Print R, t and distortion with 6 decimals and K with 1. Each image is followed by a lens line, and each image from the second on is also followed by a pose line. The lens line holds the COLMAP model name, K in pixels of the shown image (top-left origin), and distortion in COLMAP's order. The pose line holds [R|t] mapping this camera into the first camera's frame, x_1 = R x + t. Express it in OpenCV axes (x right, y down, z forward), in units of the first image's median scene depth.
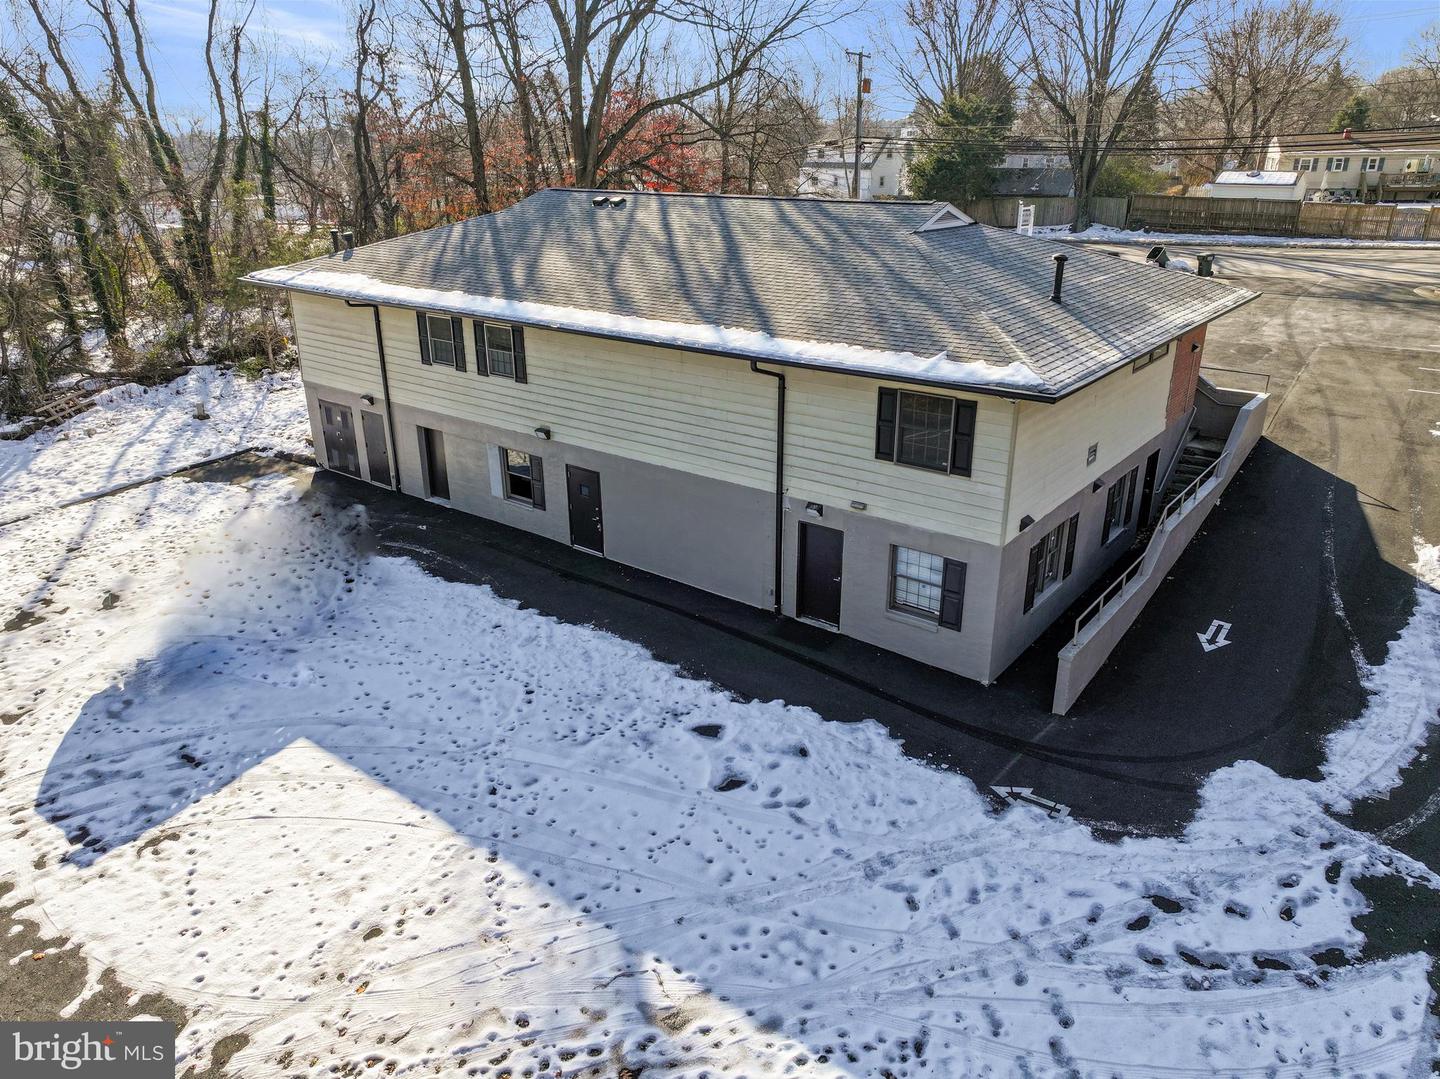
lens RADIAL K [[1012.6, 0, 720.2], [0, 1012.6, 537.5], [0, 0, 1]] dist [-0.002761, 0.019176]
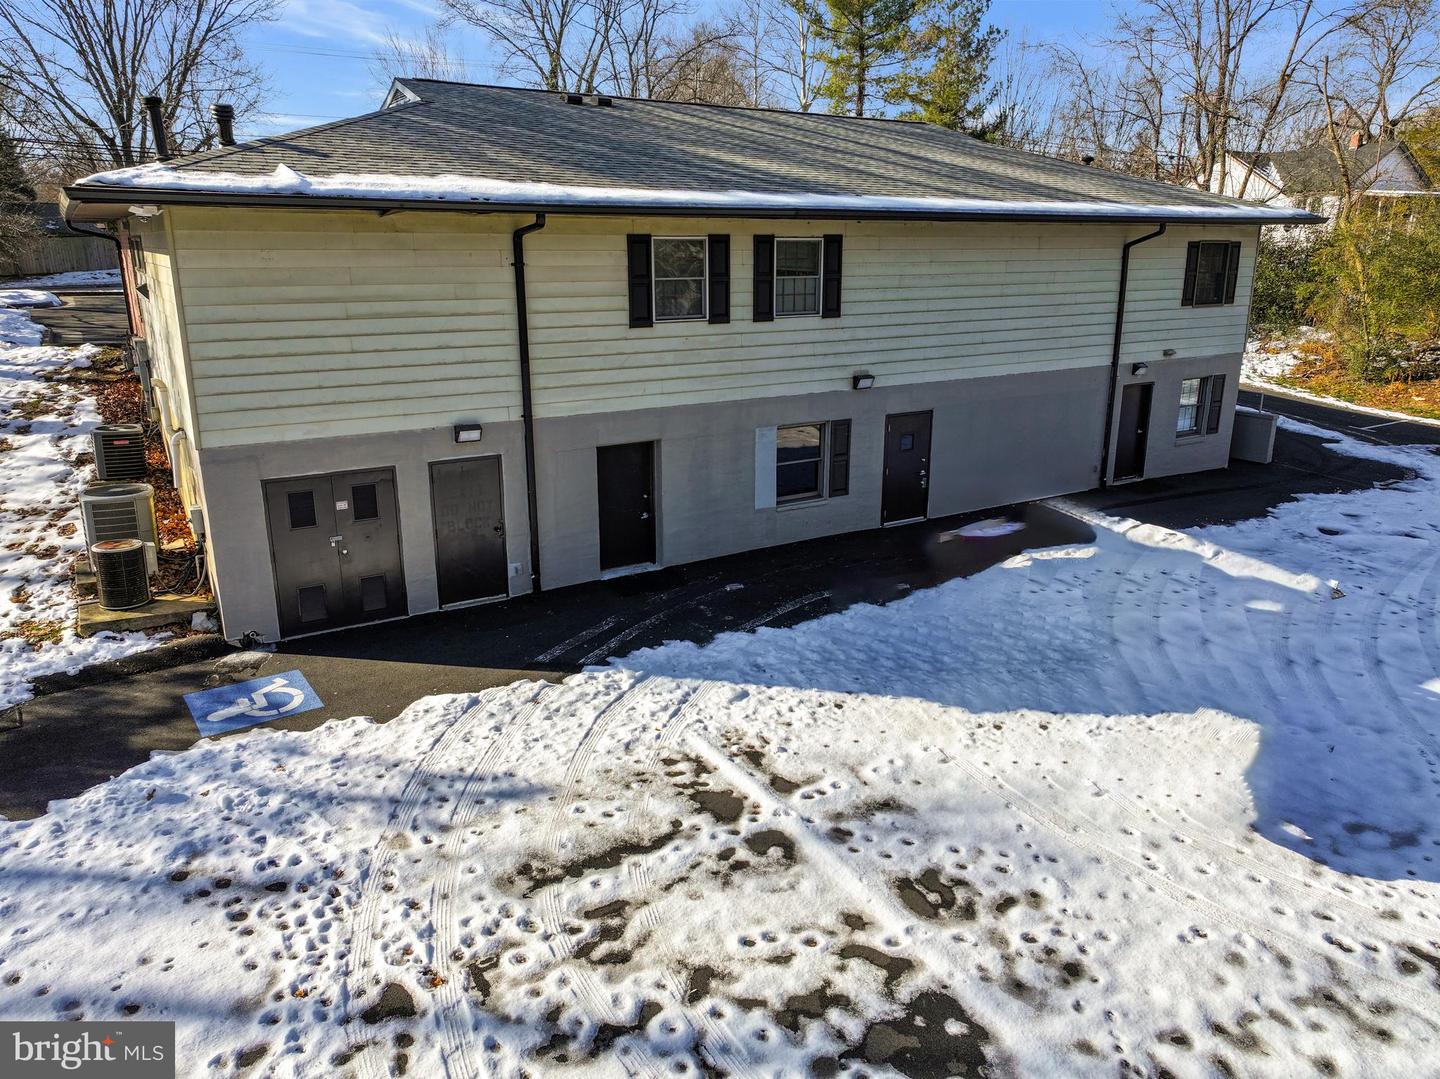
lens RADIAL K [[1012.6, 0, 730.0], [0, 1012.6, 539.1], [0, 0, 1]] dist [-0.002761, 0.019176]
pose [[0.340490, -0.260014, 0.903581, -1.088405], [0.341265, 0.929645, 0.138917, -0.158527], [-0.876131, 0.261061, 0.405269, 0.984914]]
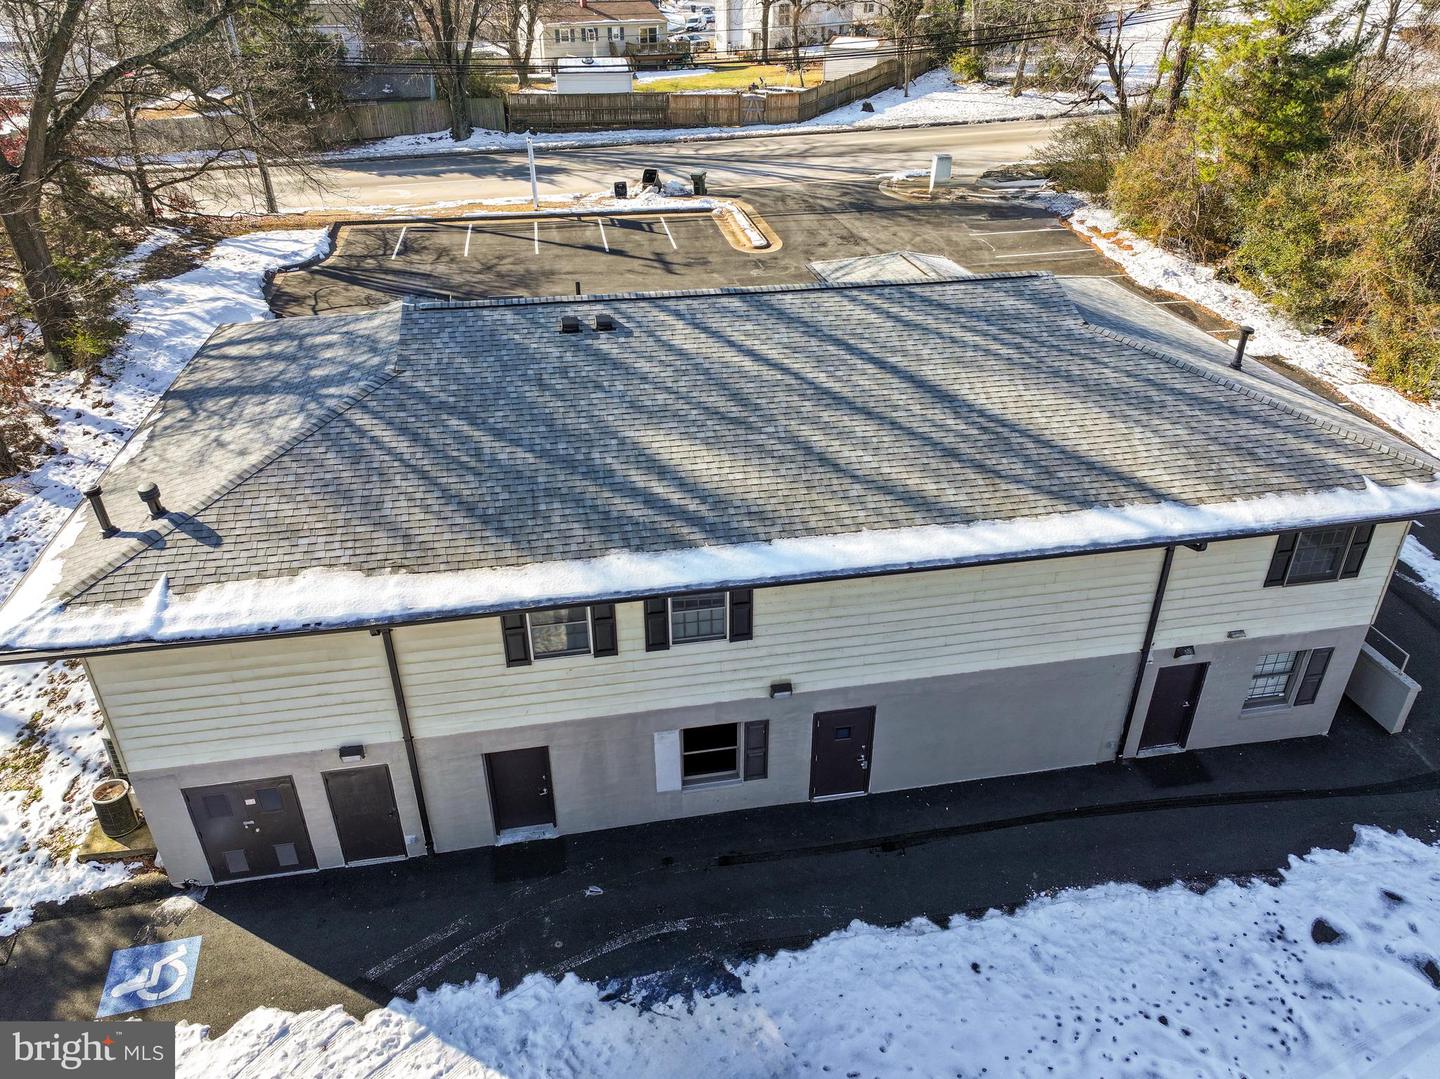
lens RADIAL K [[1012.6, 0, 728.0], [0, 1012.6, 540.9], [0, 0, 1]] dist [-0.002761, 0.019176]
pose [[0.664000, -0.375136, 0.646820, -0.754404], [0.270782, 0.926966, 0.259638, -0.480913], [-0.696980, 0.002748, 0.717086, 0.615510]]
